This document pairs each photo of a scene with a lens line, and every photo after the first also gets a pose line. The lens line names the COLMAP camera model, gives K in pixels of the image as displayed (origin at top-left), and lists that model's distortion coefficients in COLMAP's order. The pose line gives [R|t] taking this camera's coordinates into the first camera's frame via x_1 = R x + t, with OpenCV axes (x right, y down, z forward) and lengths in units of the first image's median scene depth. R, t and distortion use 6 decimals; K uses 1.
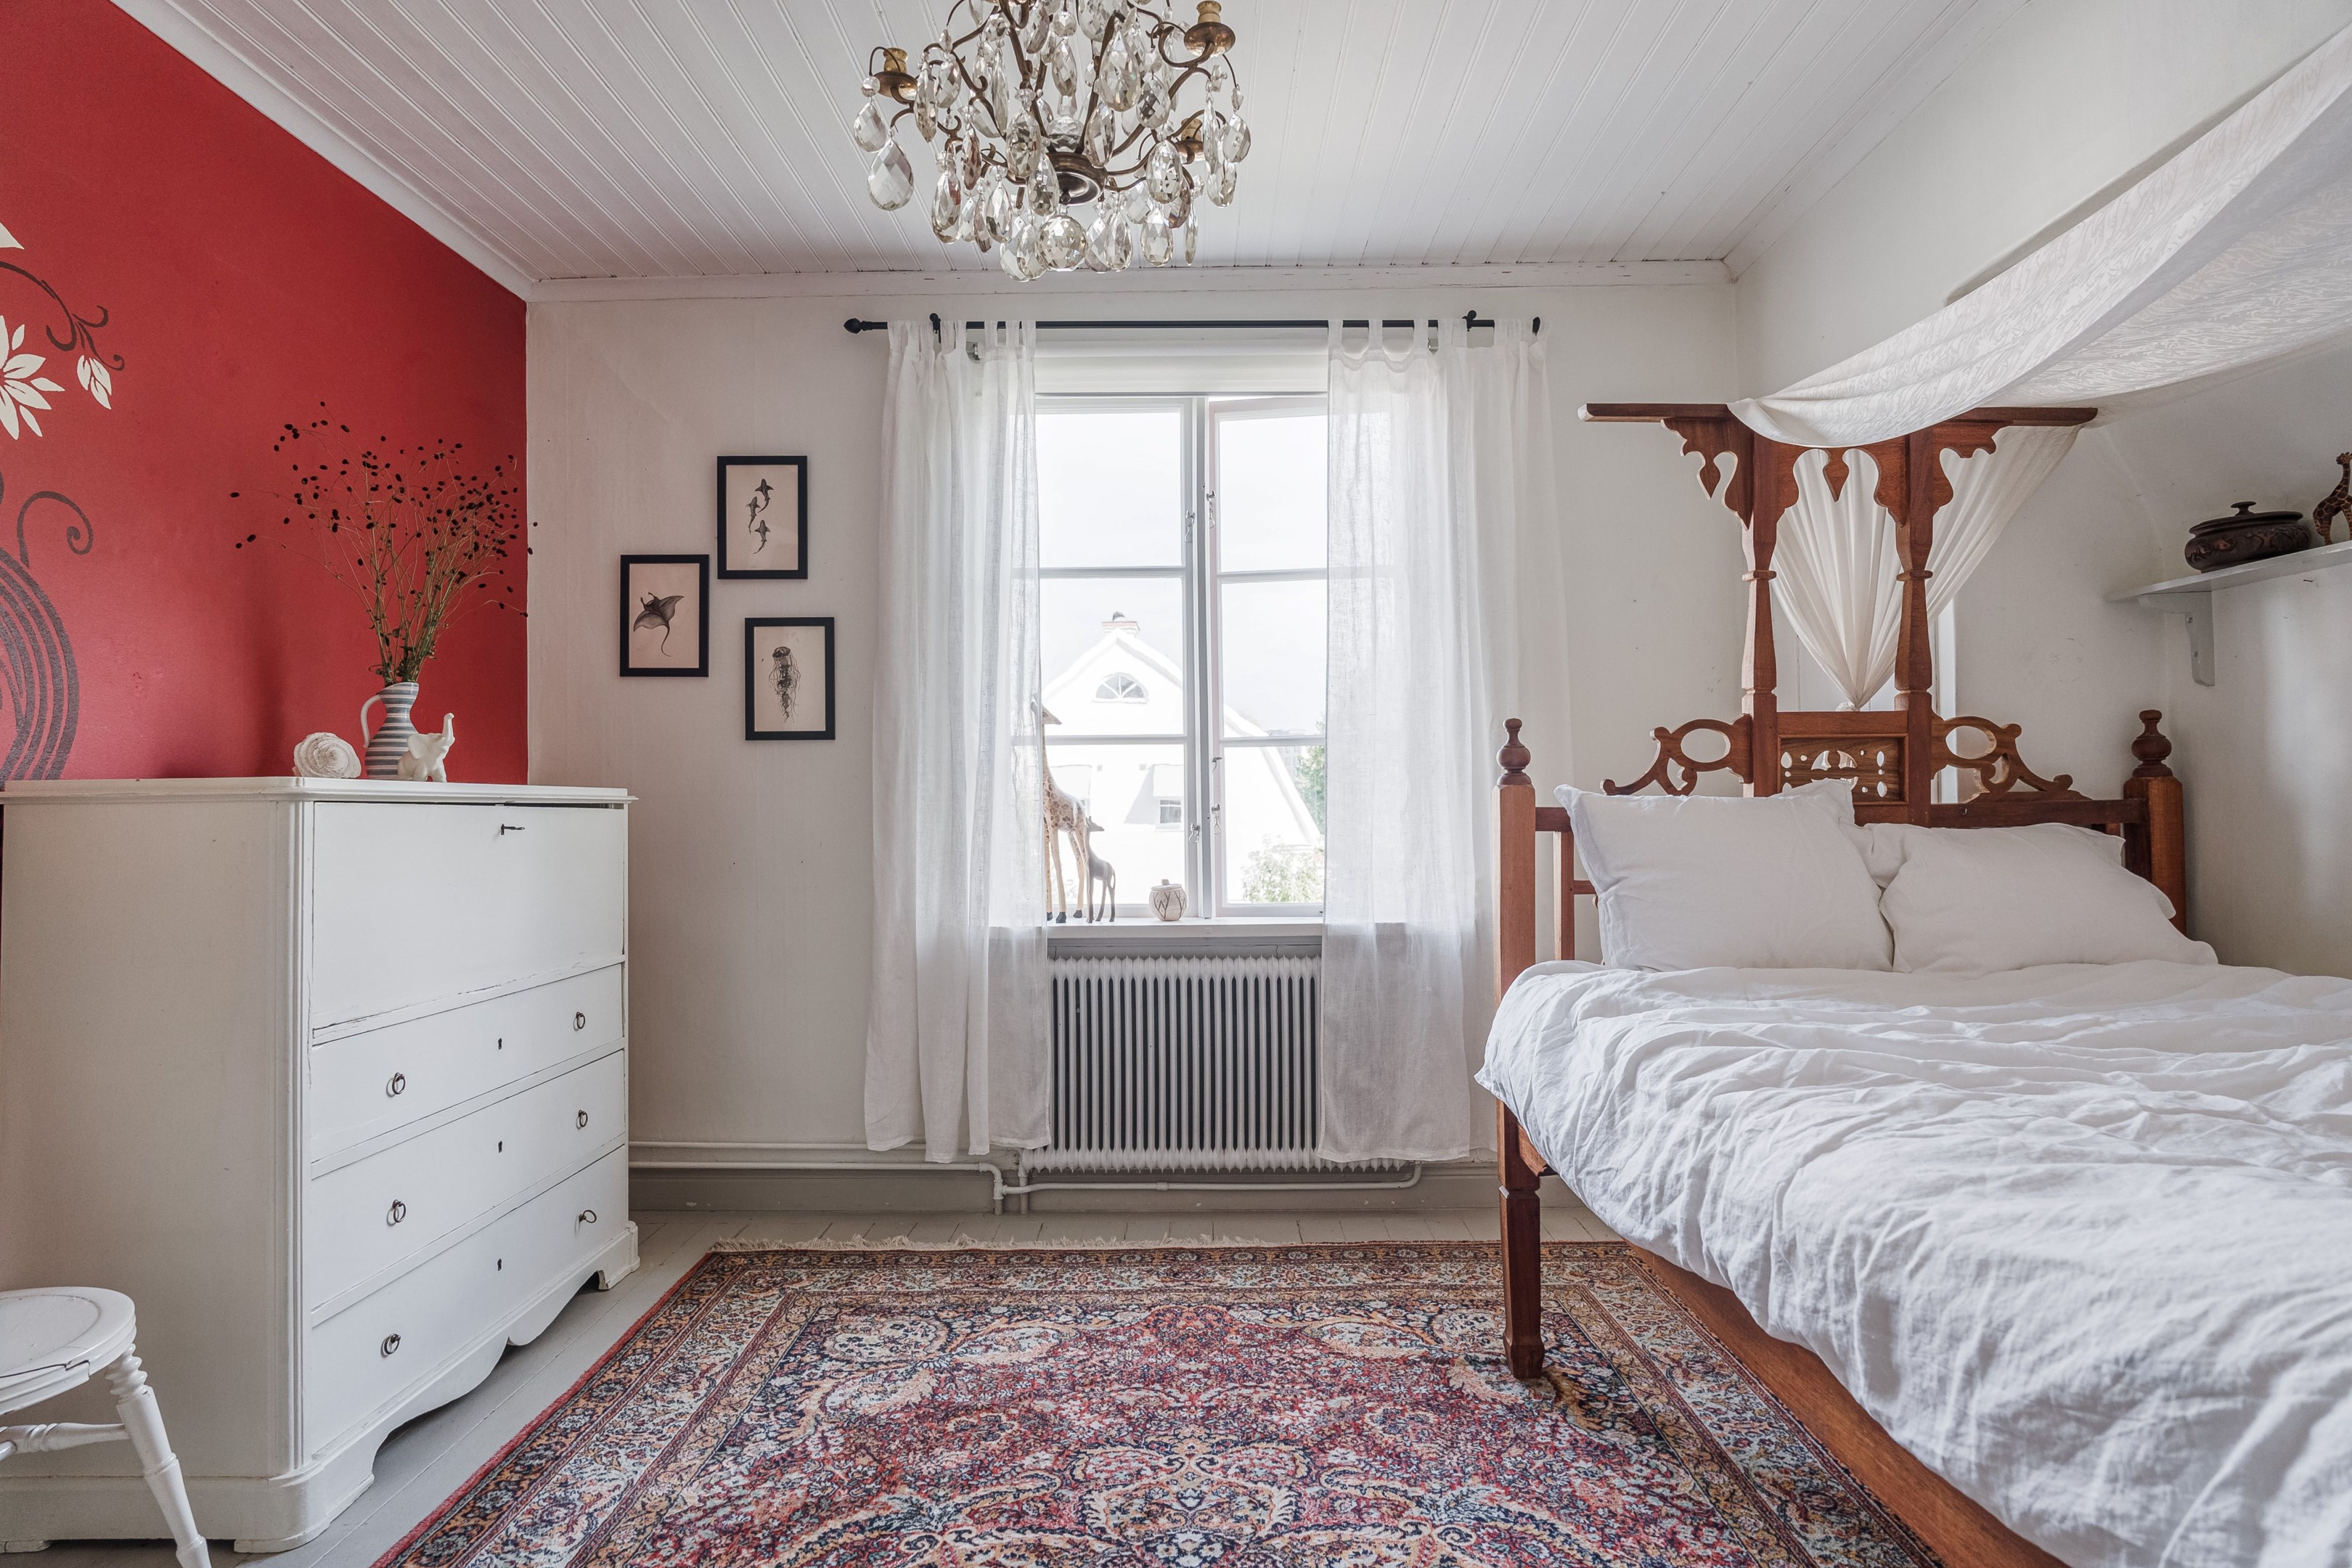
lens RADIAL K [[1268.6, 0, 1178.1], [0, 1268.6, 795.6], [0, 0, 1]] dist [-0.028080, 0.005842]
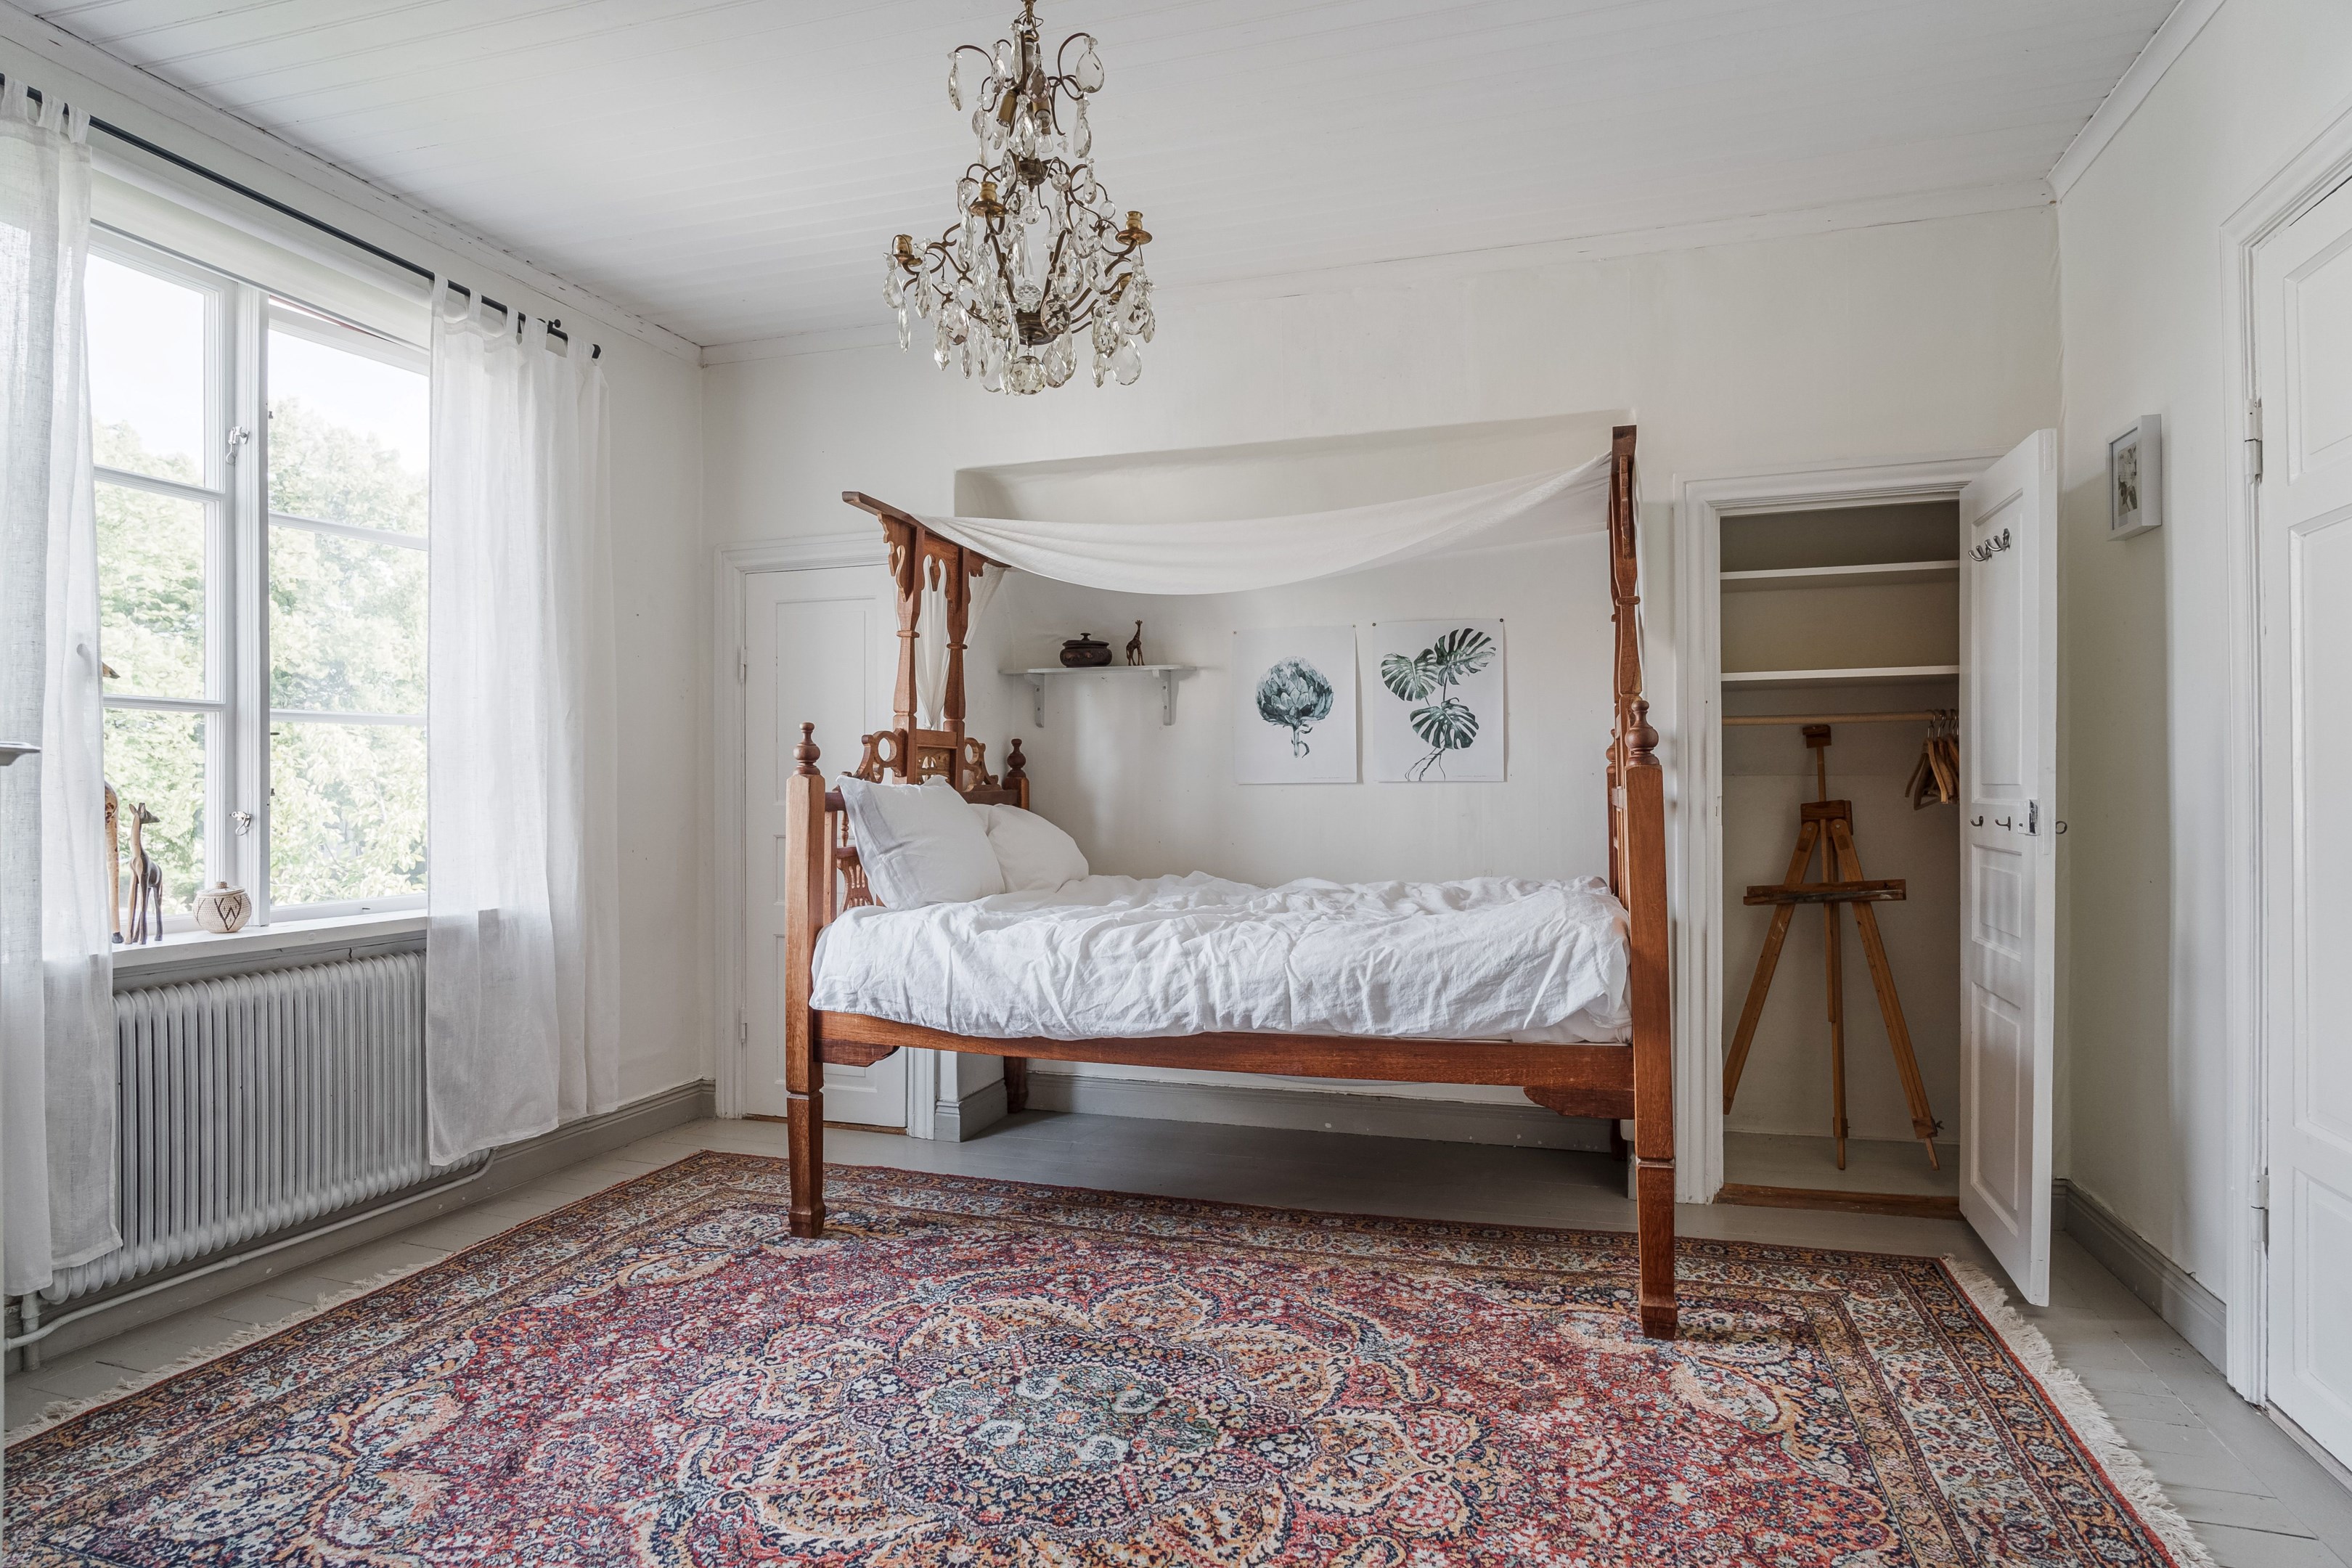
lens RADIAL K [[1268.6, 0, 1178.1], [0, 1268.6, 795.6], [0, 0, 1]] dist [-0.028080, 0.005842]
pose [[0.285883, 0.003615, 0.958258, -0.811473], [-0.008641, 0.999962, -0.001194, 0.010290], [-0.958226, -0.007938, 0.285904, 0.266395]]
